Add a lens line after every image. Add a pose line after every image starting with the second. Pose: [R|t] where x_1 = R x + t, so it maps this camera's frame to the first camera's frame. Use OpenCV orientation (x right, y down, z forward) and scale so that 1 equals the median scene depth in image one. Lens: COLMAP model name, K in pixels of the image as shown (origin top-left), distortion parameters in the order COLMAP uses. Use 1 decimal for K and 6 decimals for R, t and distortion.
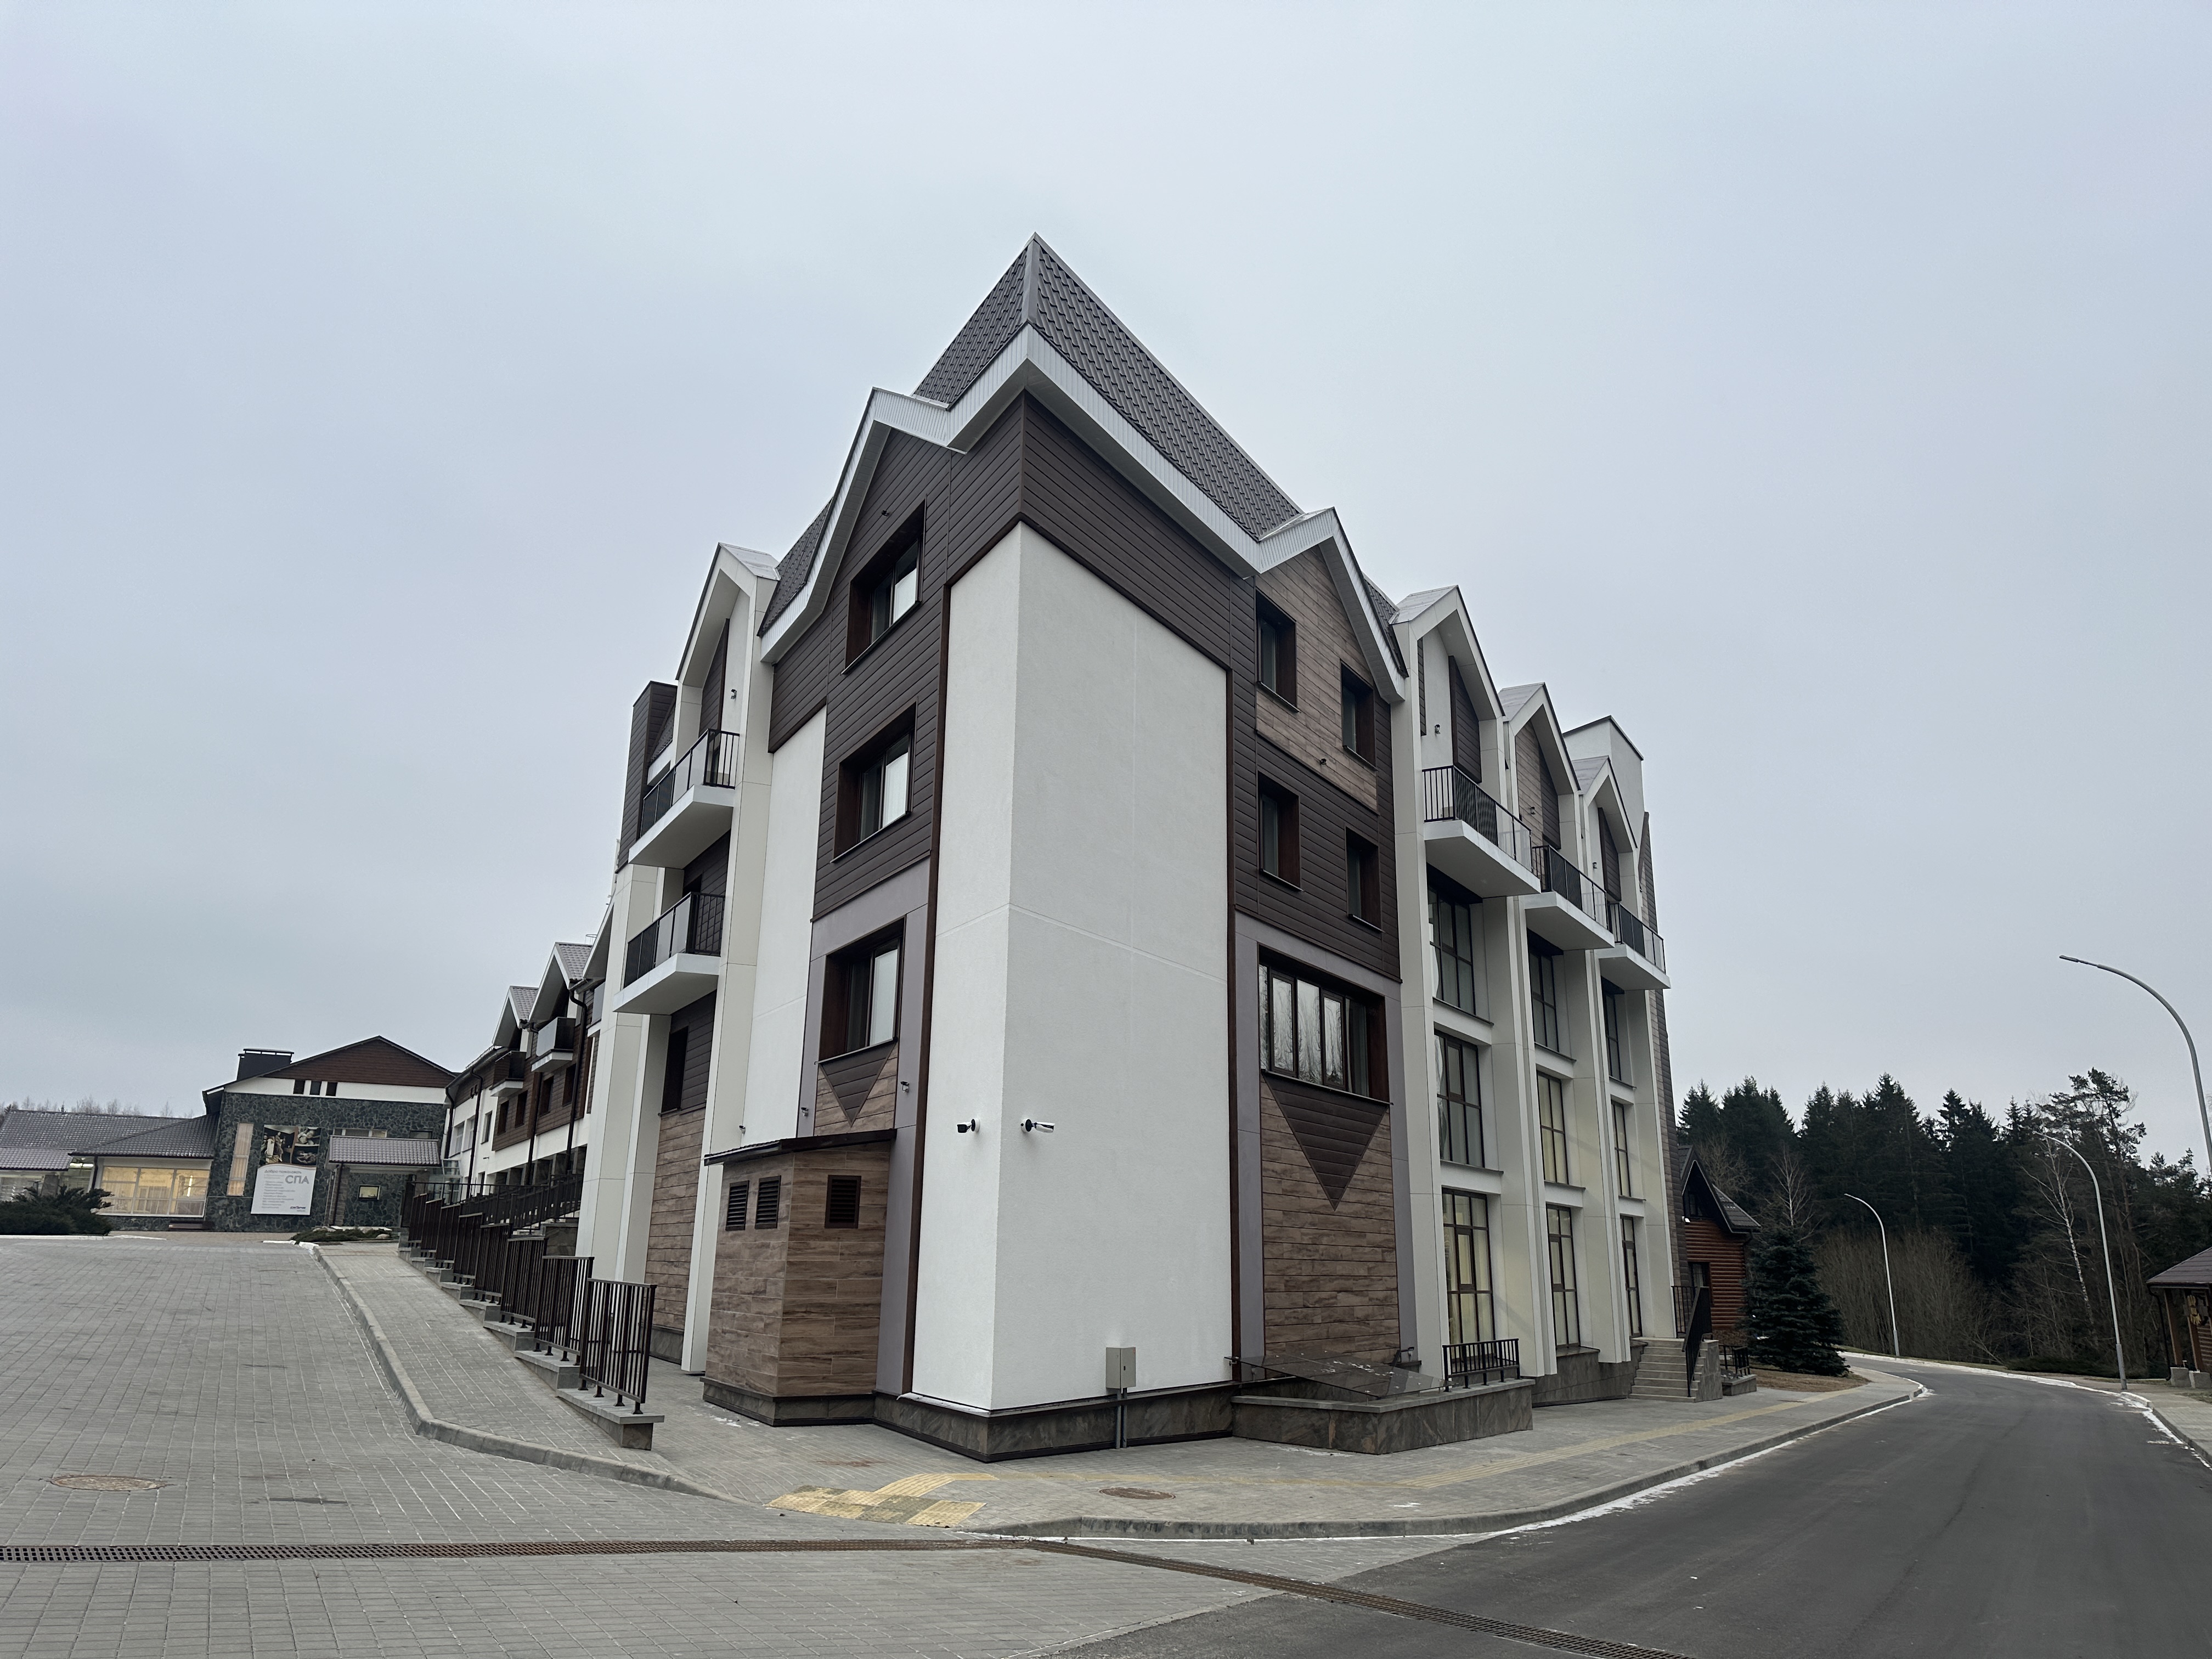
lens RADIAL K [[1389.6, 0, 1155.4], [0, 1389.6, 920.0], [0, 0, 1]] dist [0.043246, -0.053741]
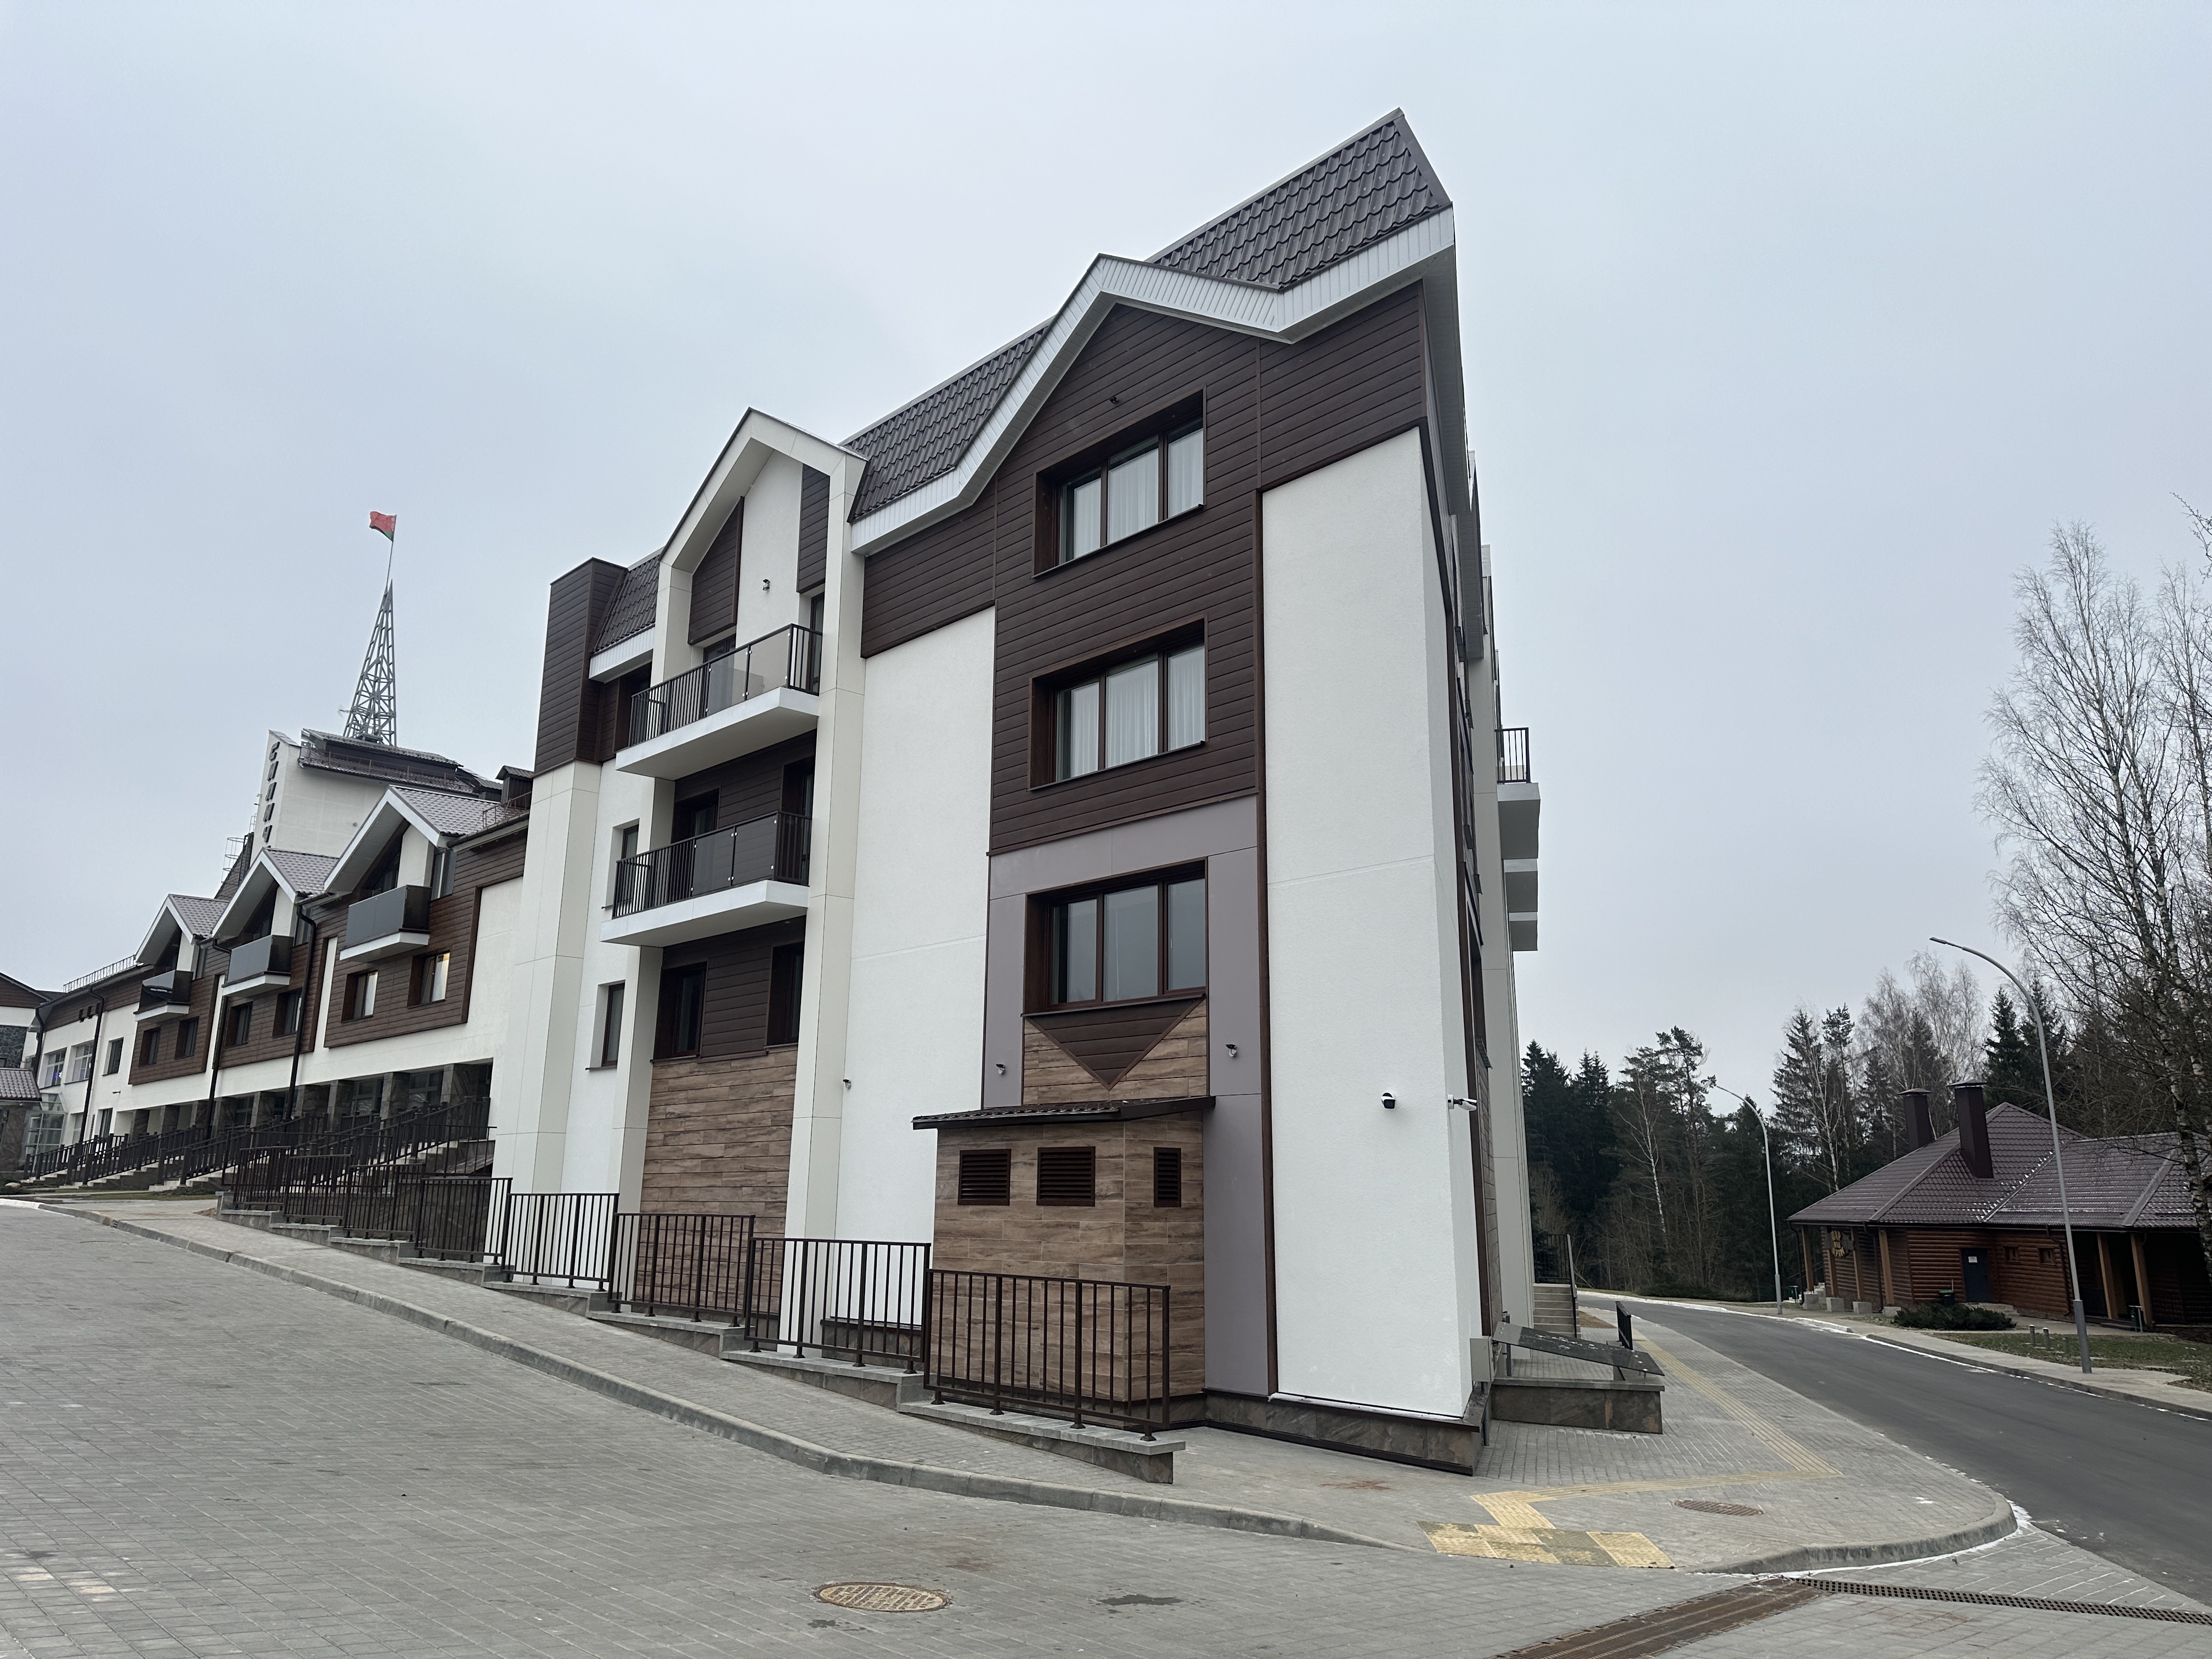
lens RADIAL K [[1375.5, 0, 1074.4], [0, 1375.5, 902.2], [0, 0, 1]] dist [0.080850, -0.105719]
pose [[0.972059, 0.042722, 0.230815, -0.443418], [-0.050147, 0.998393, 0.026392, 0.005798], [-0.229316, -0.037229, 0.972640, 0.147104]]
